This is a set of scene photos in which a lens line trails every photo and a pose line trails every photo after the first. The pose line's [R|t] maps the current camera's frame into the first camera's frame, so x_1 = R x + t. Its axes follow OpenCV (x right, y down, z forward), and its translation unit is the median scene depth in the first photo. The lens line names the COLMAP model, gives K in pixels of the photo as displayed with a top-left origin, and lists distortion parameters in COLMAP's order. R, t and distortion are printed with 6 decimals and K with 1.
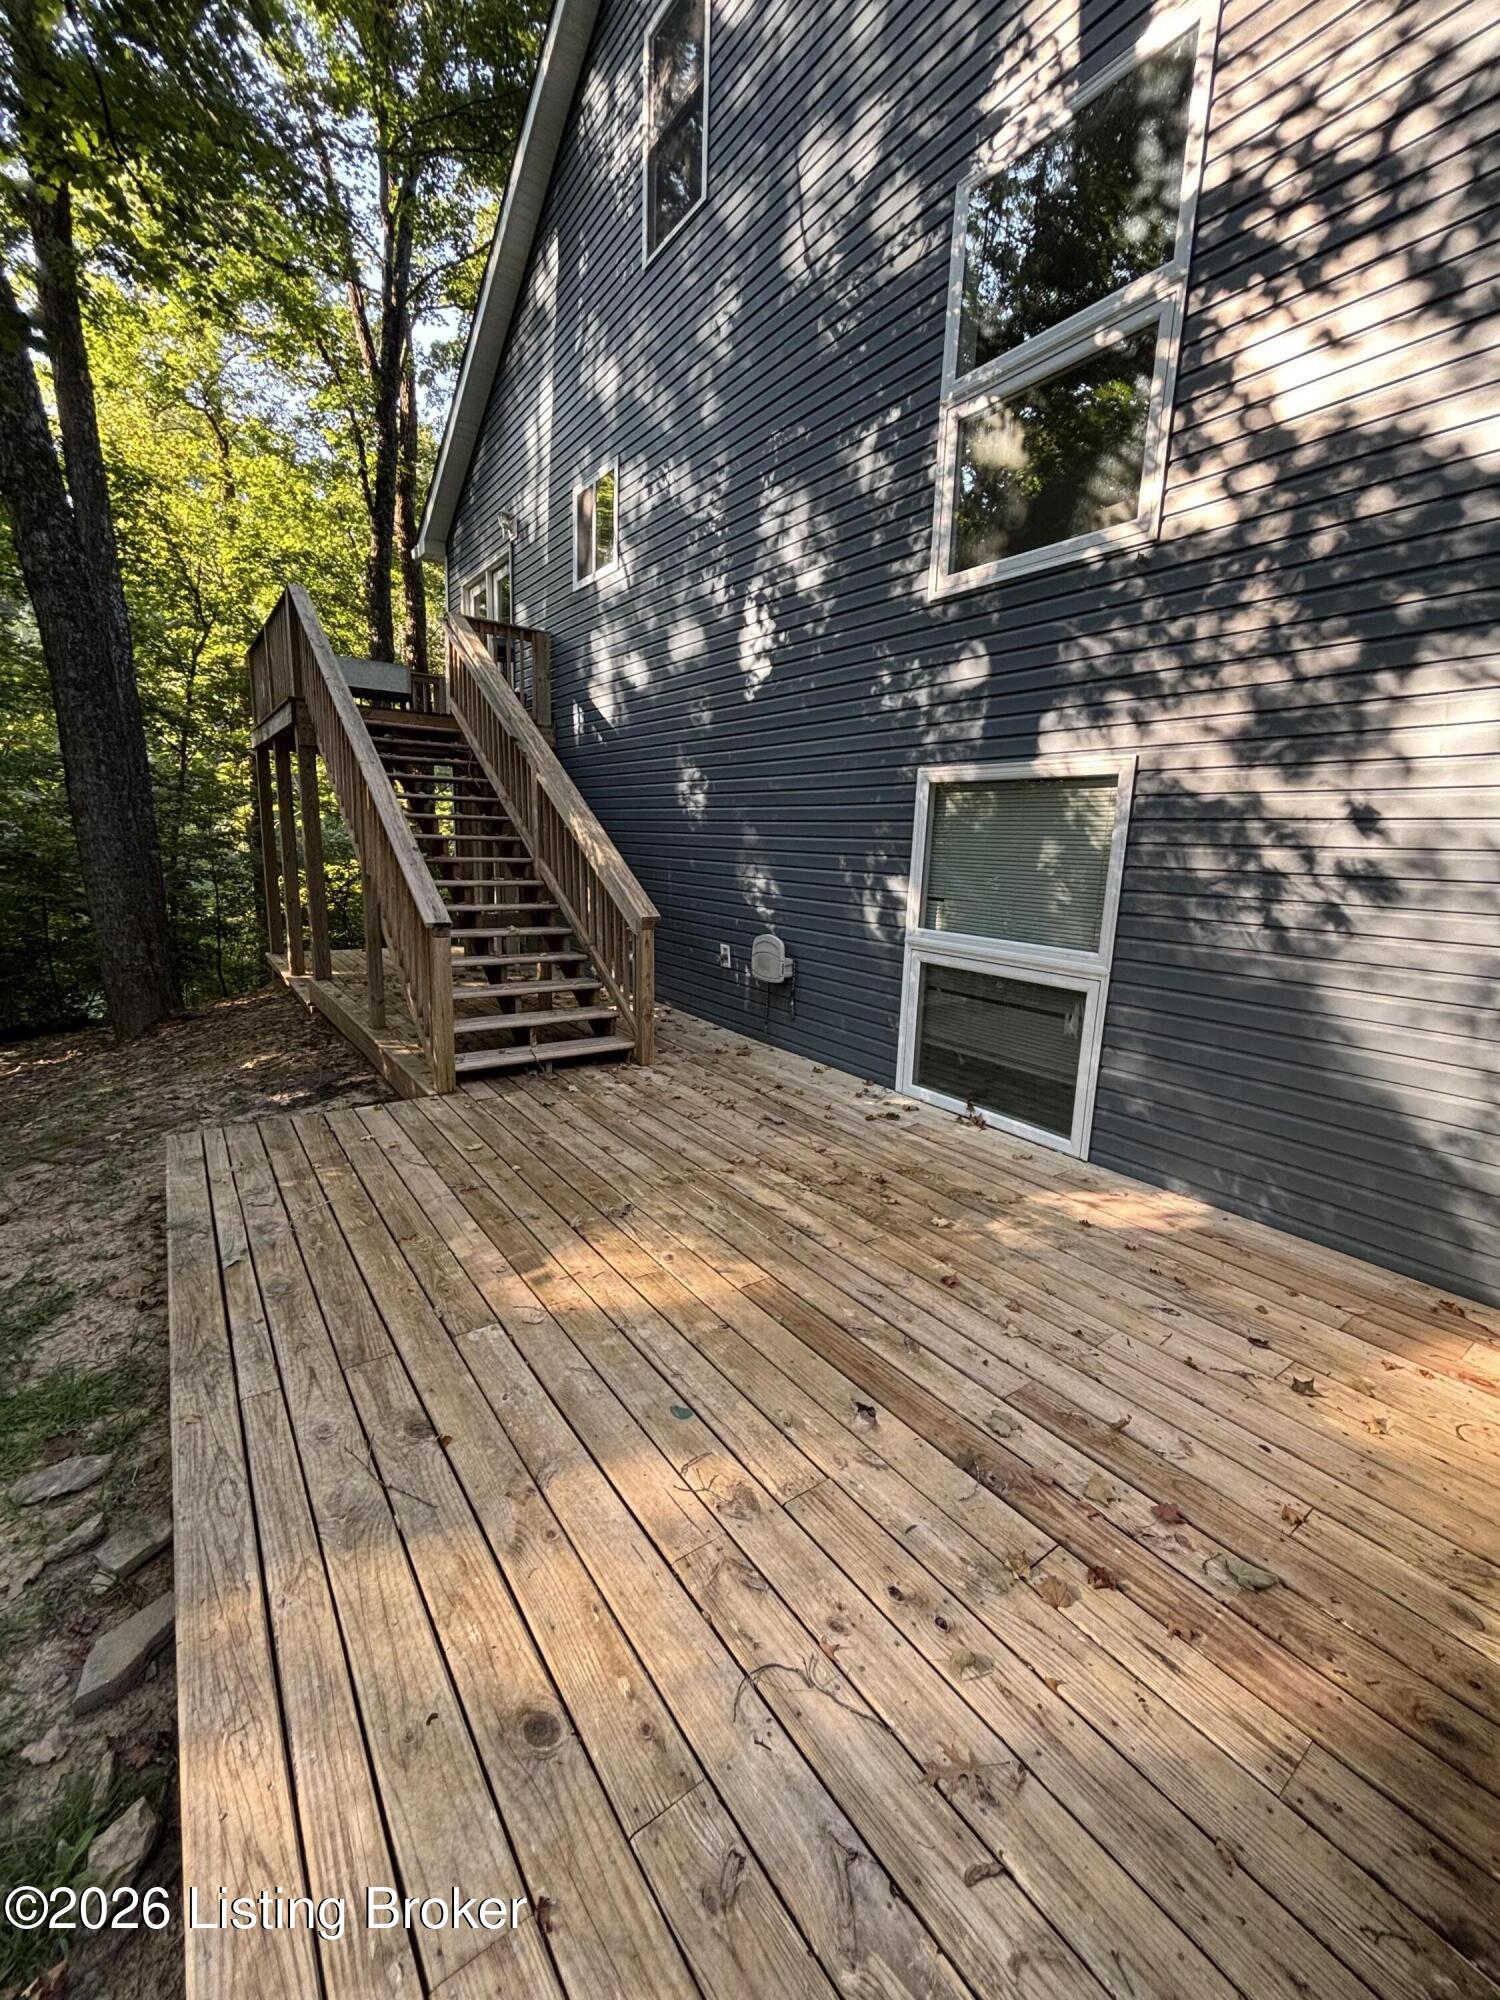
lens RADIAL K [[807.9, 0, 750.0], [0, 807.9, 1000.0], [0, 0, 1]] dist [0.001043, 0.000229]
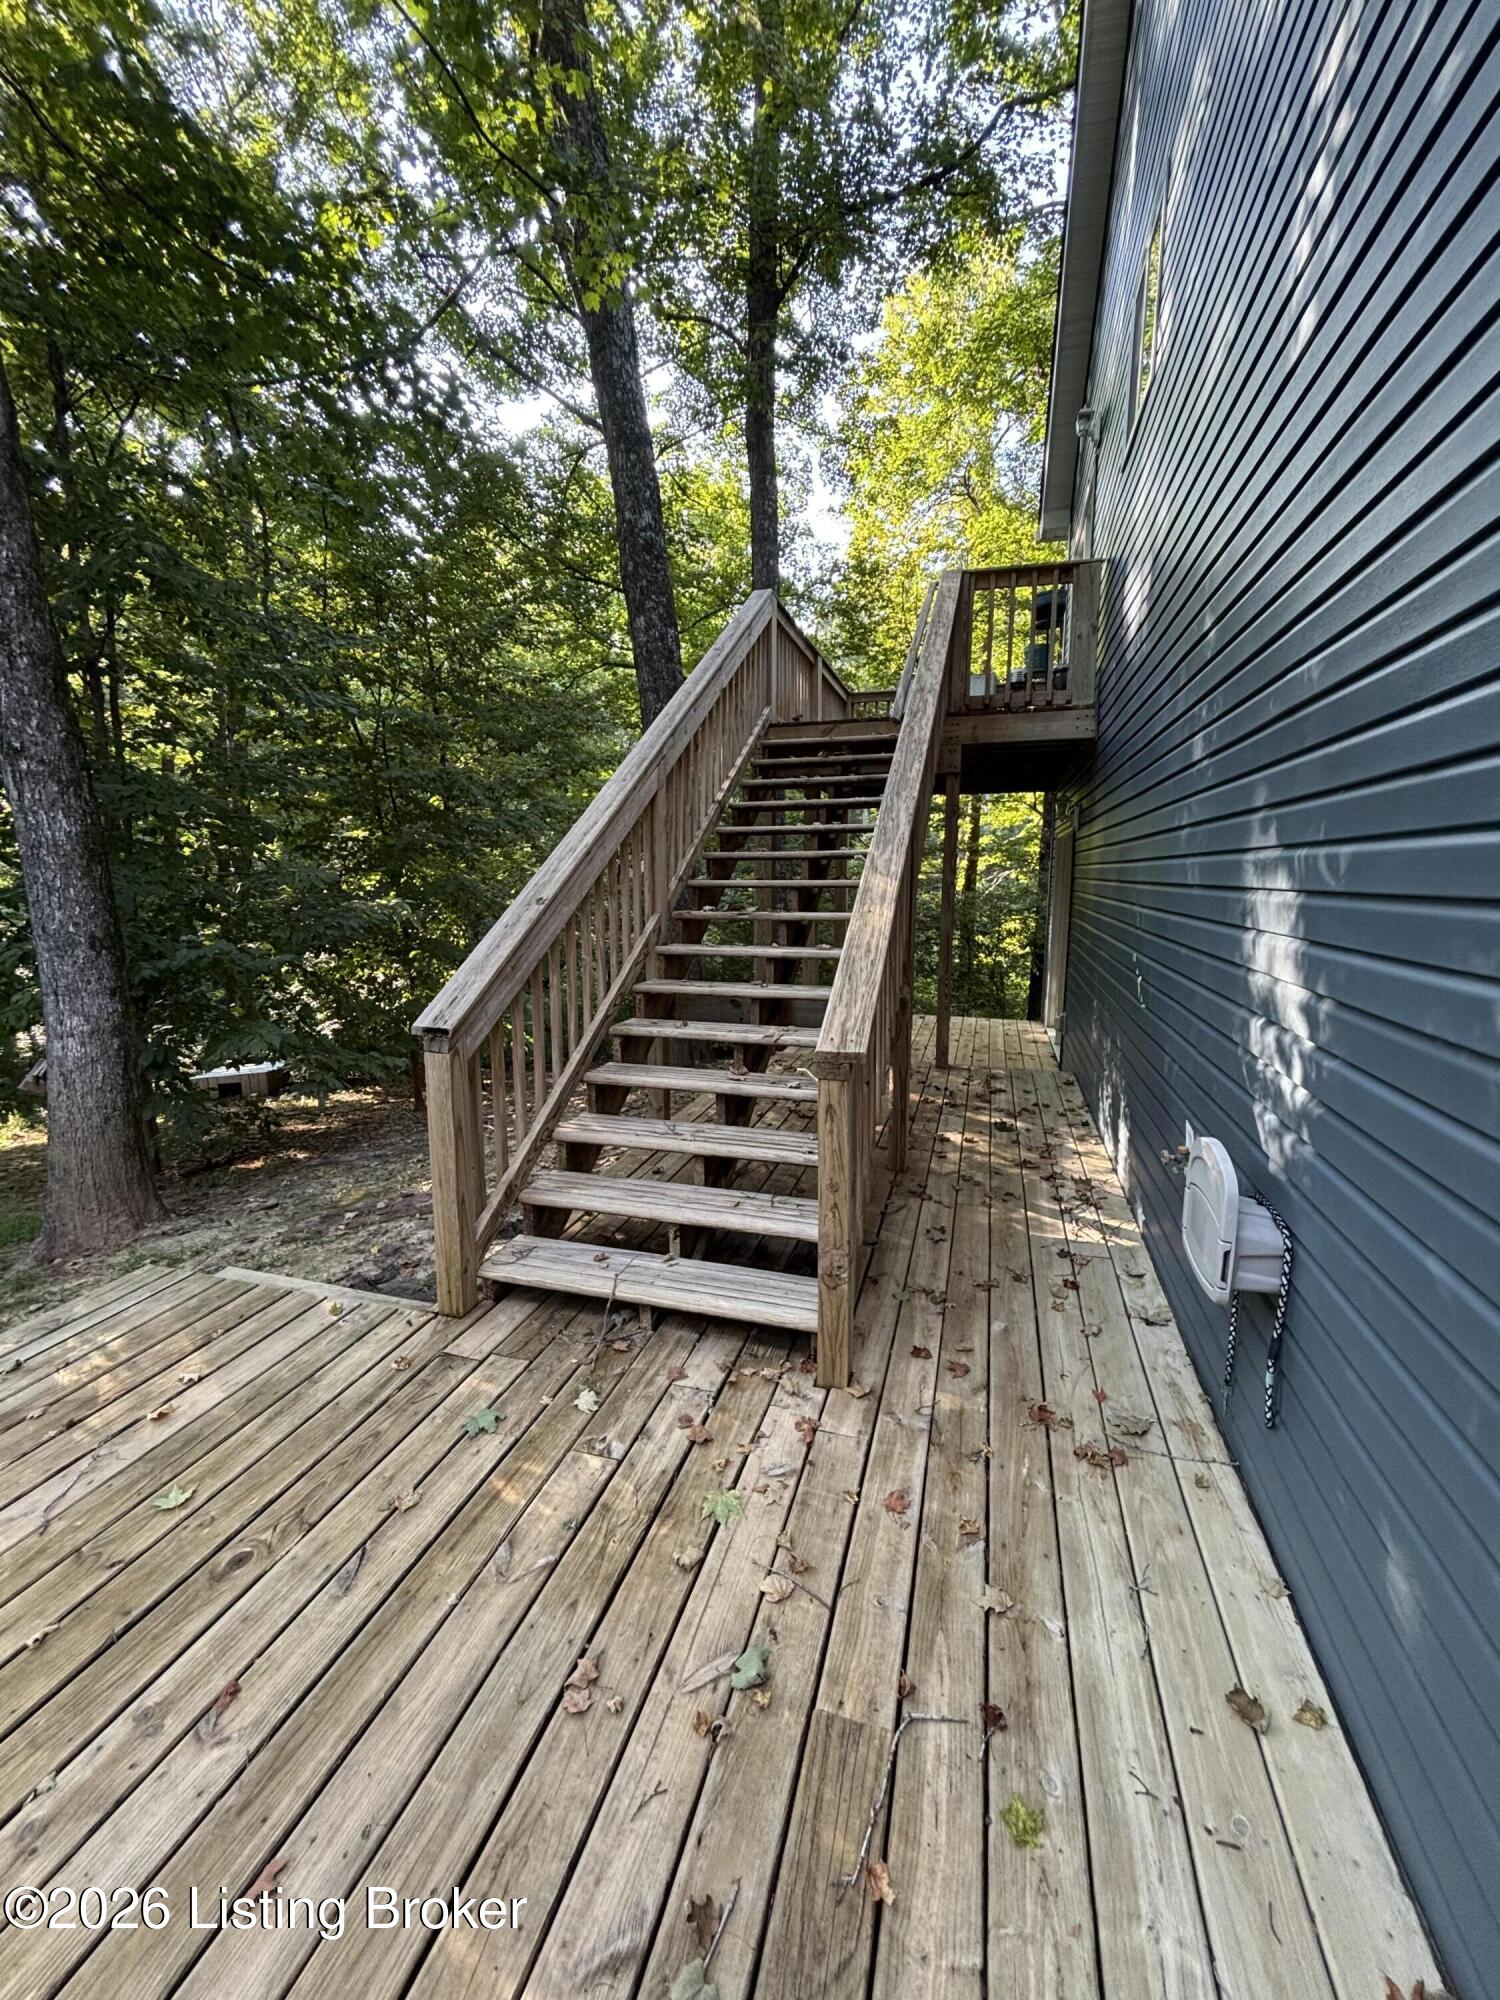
lens RADIAL K [[807.9, 0, 750.0], [0, 807.9, 1000.0], [0, 0, 1]] dist [0.001043, 0.000229]
pose [[0.608143, 0.087225, -0.789021, 0.180701], [-0.128244, 0.991684, 0.010784, -0.131672], [0.783400, 0.094629, 0.614271, 0.713183]]
